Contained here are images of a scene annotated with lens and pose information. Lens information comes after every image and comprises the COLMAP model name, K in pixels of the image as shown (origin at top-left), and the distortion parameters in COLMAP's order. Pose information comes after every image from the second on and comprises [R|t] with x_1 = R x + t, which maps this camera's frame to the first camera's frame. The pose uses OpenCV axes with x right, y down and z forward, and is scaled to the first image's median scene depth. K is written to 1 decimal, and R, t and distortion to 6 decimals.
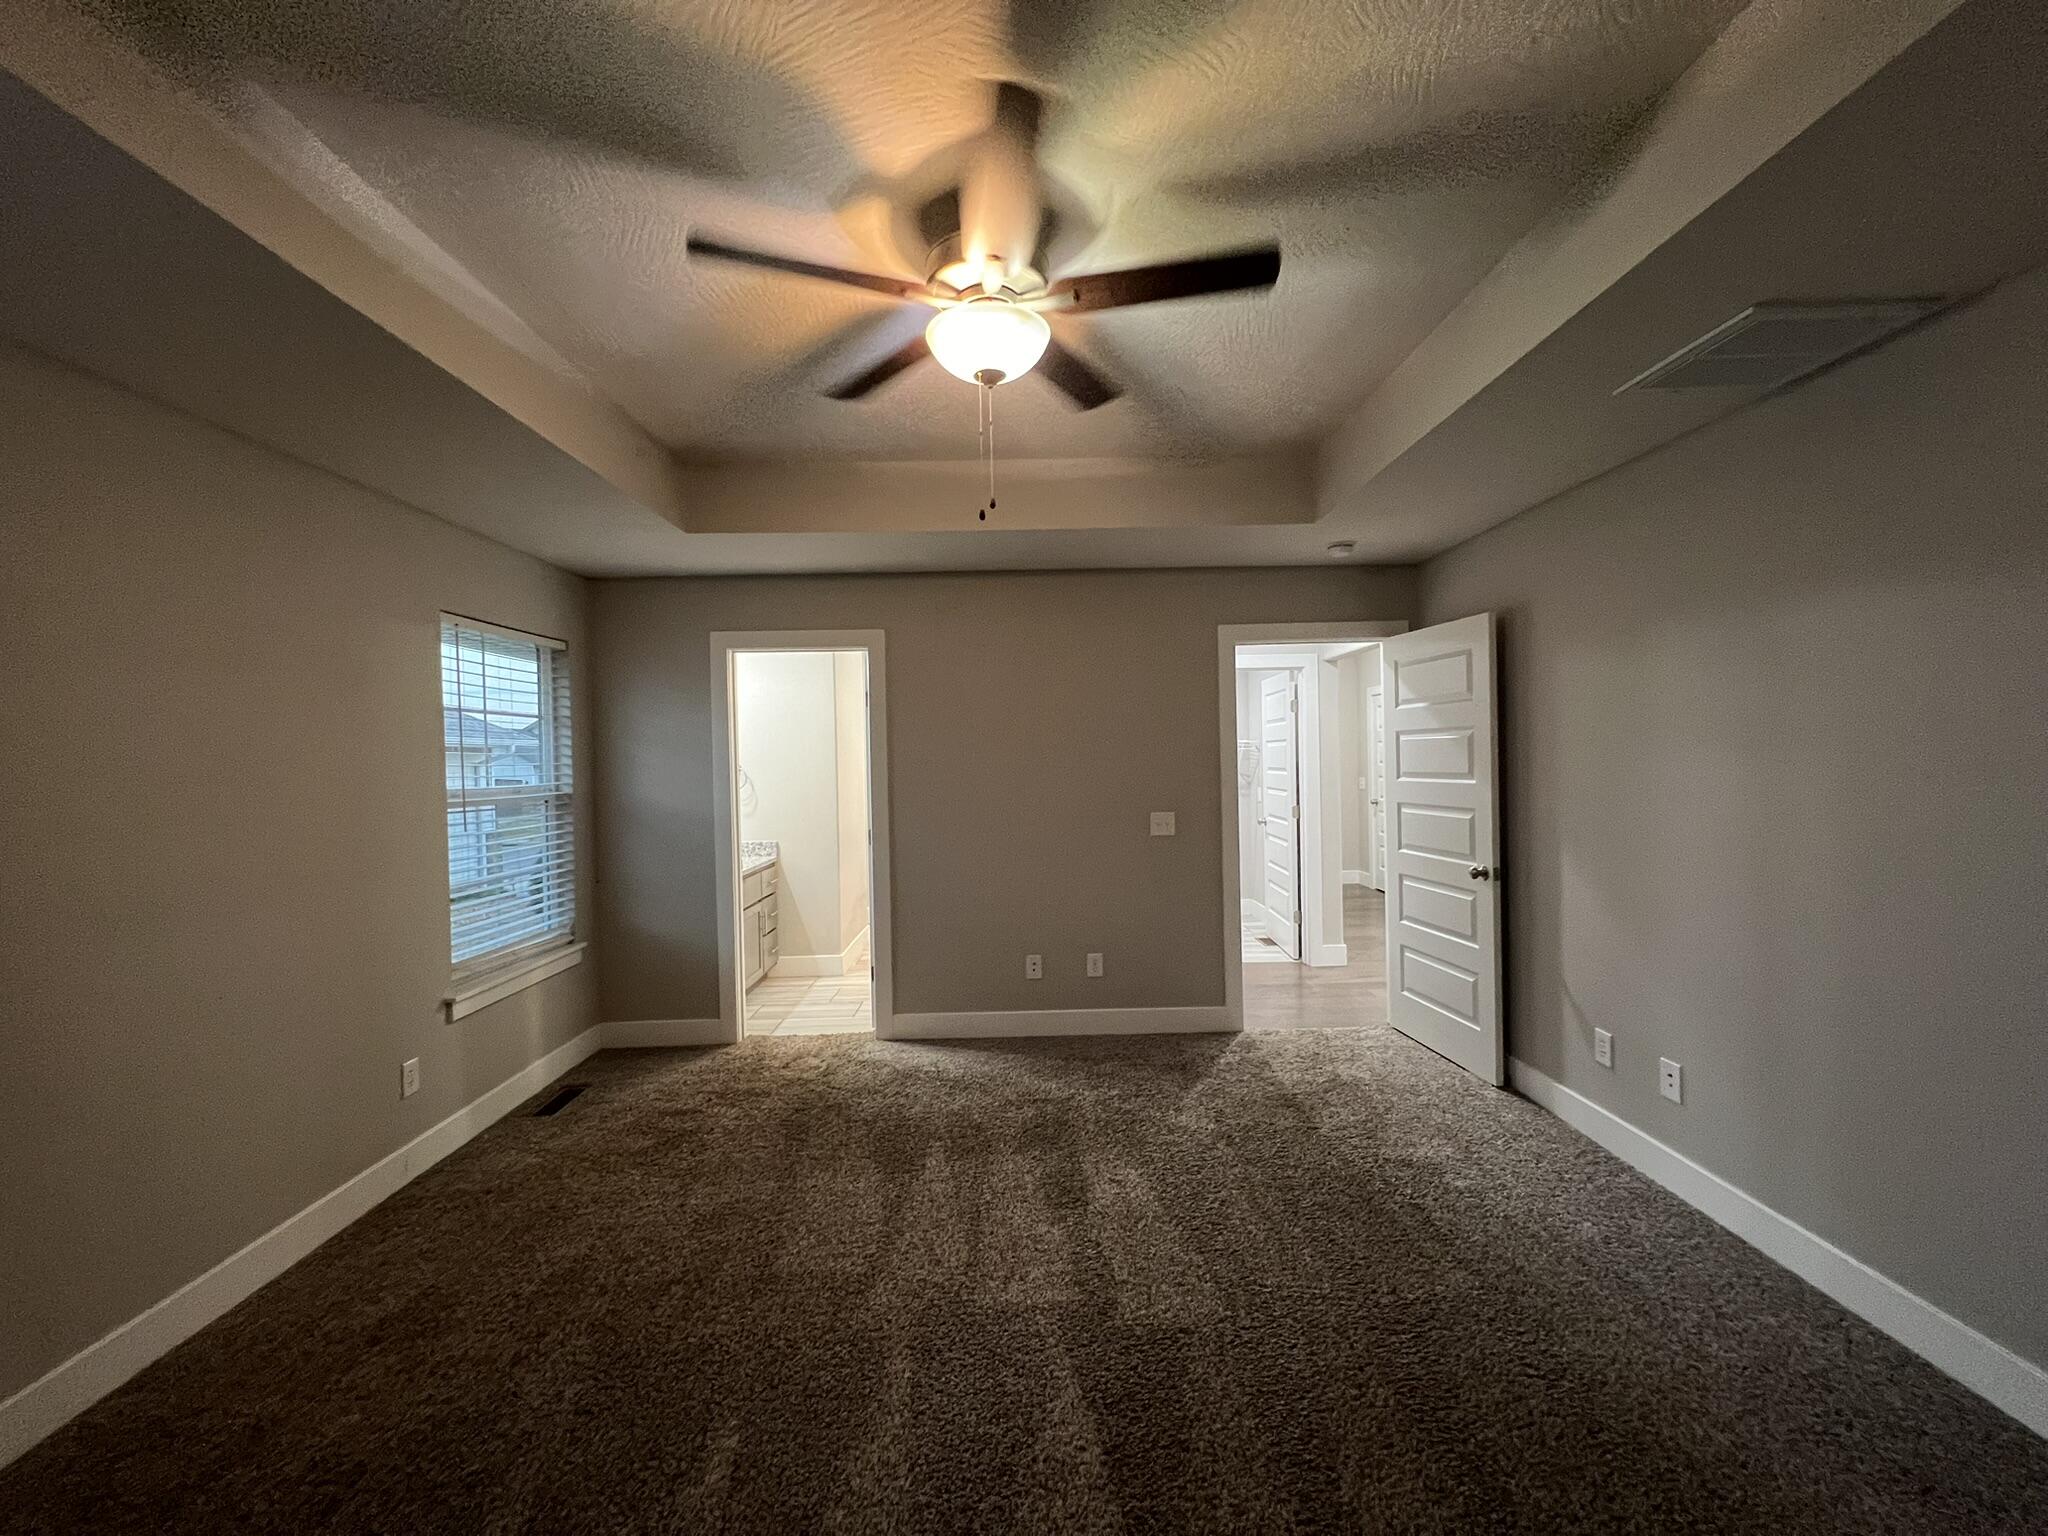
lens RADIAL K [[816.2, 0, 1026.7], [0, 816.2, 767.2], [0, 0, 1]] dist [-0.000485, 0.000315]
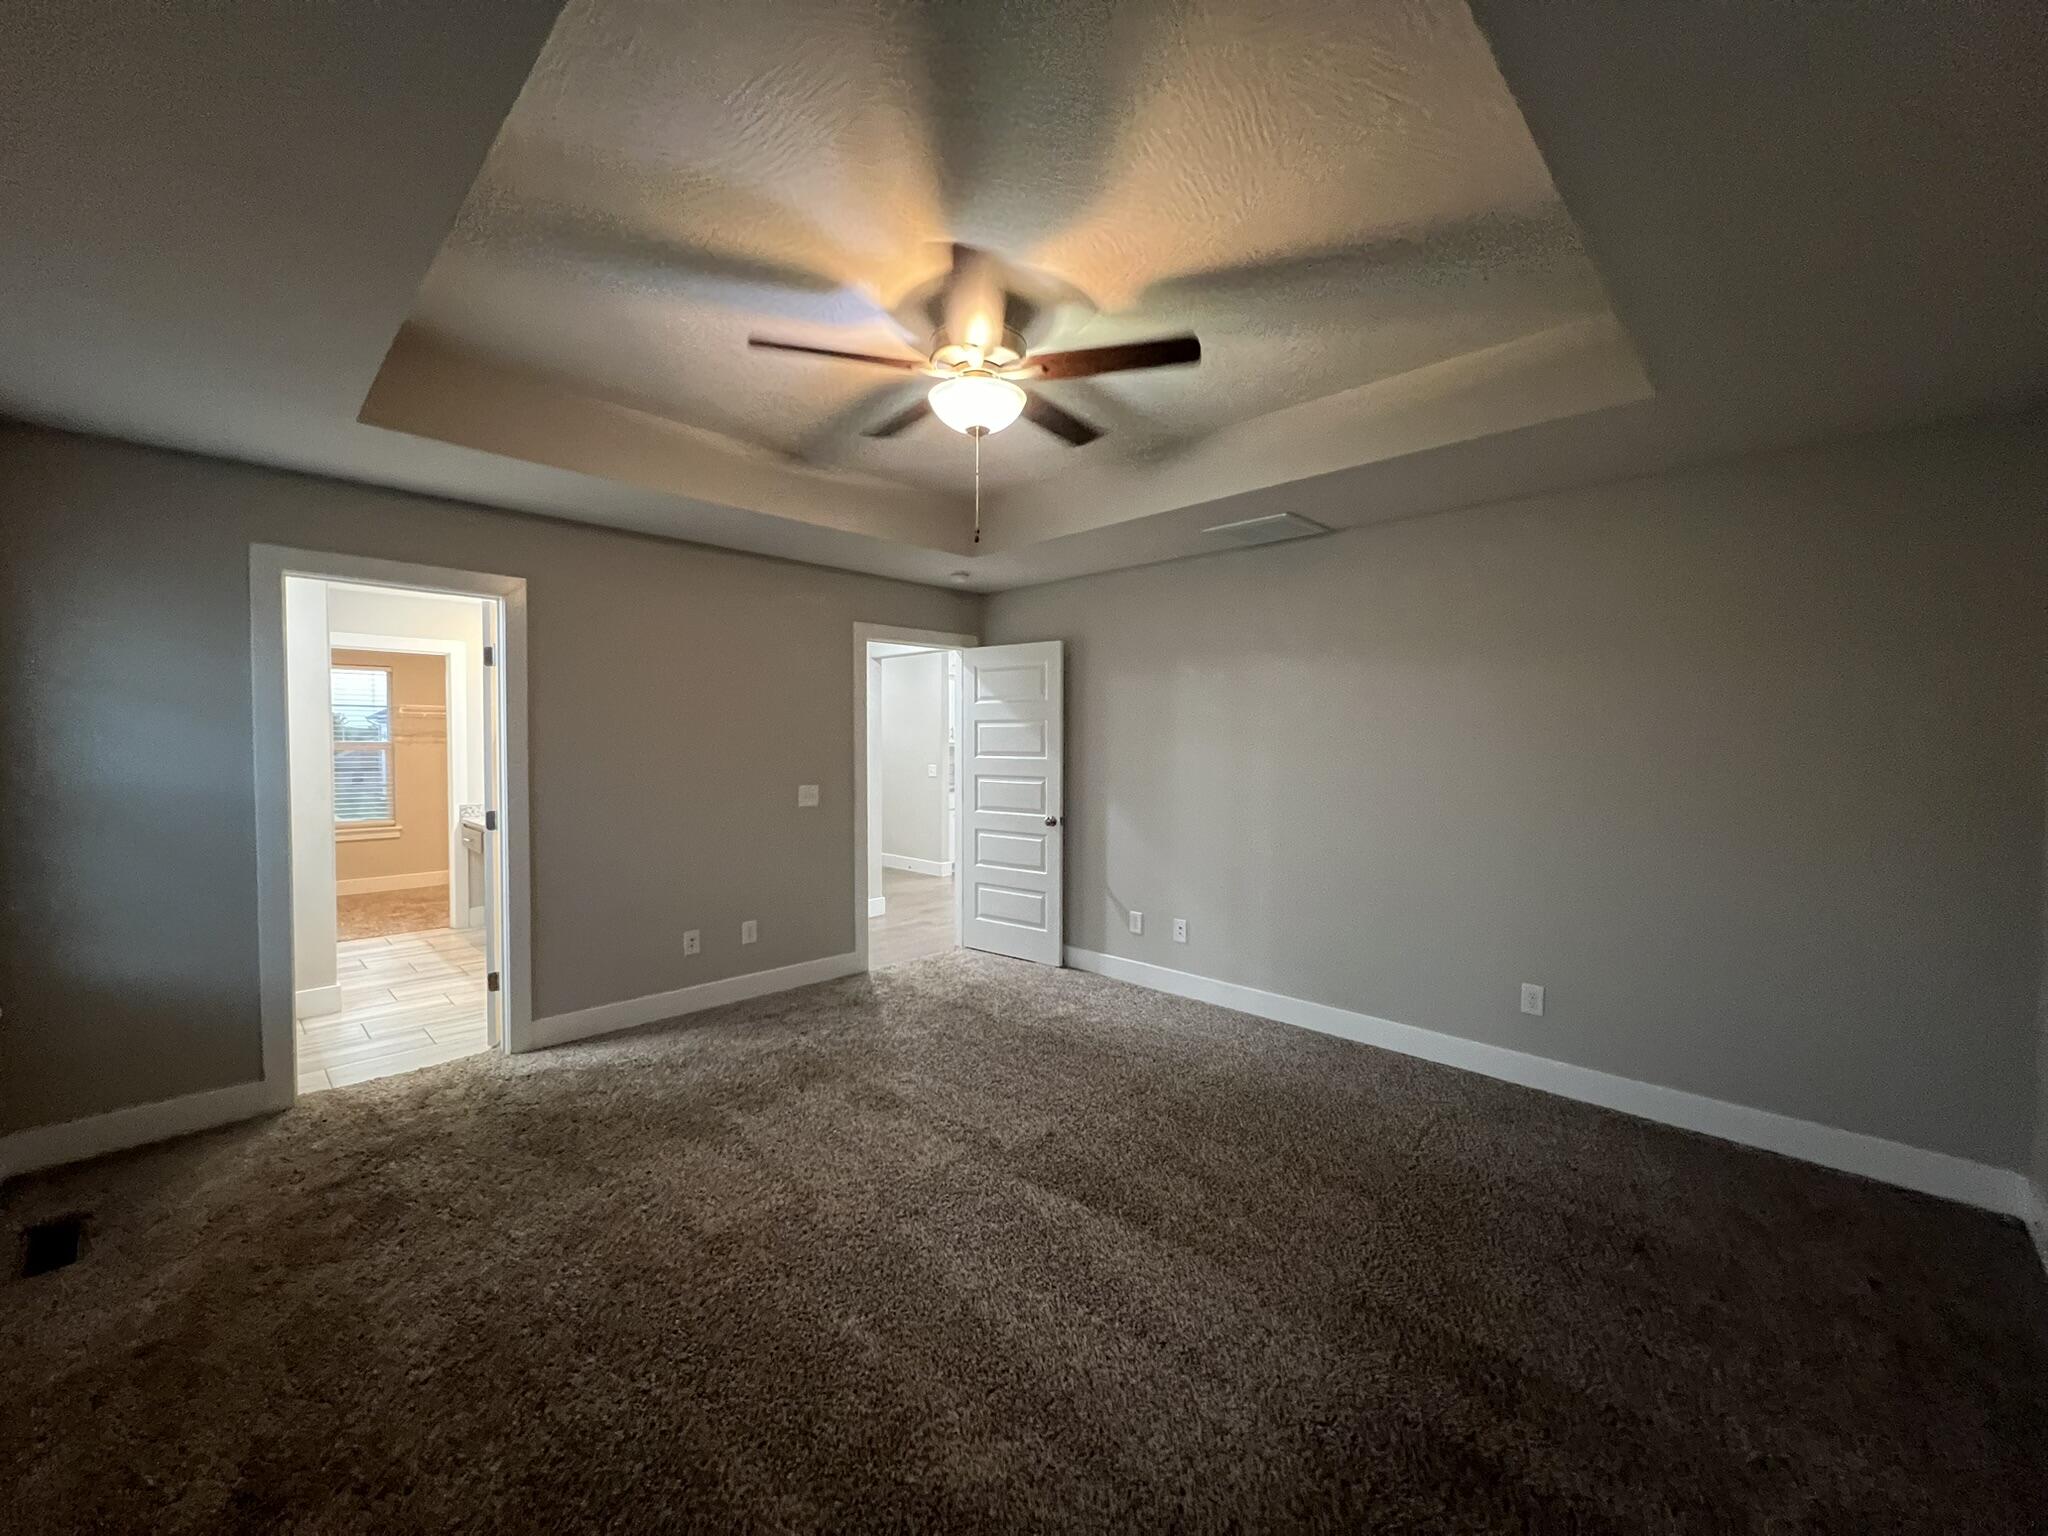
lens RADIAL K [[816.2, 0, 1026.7], [0, 816.2, 767.2], [0, 0, 1]] dist [-0.000485, 0.000315]
pose [[0.708660, -0.000662, 0.705550, -0.475700], [-0.011950, 0.999845, 0.012941, 0.015379], [-0.705449, -0.017602, 0.708542, 0.013987]]
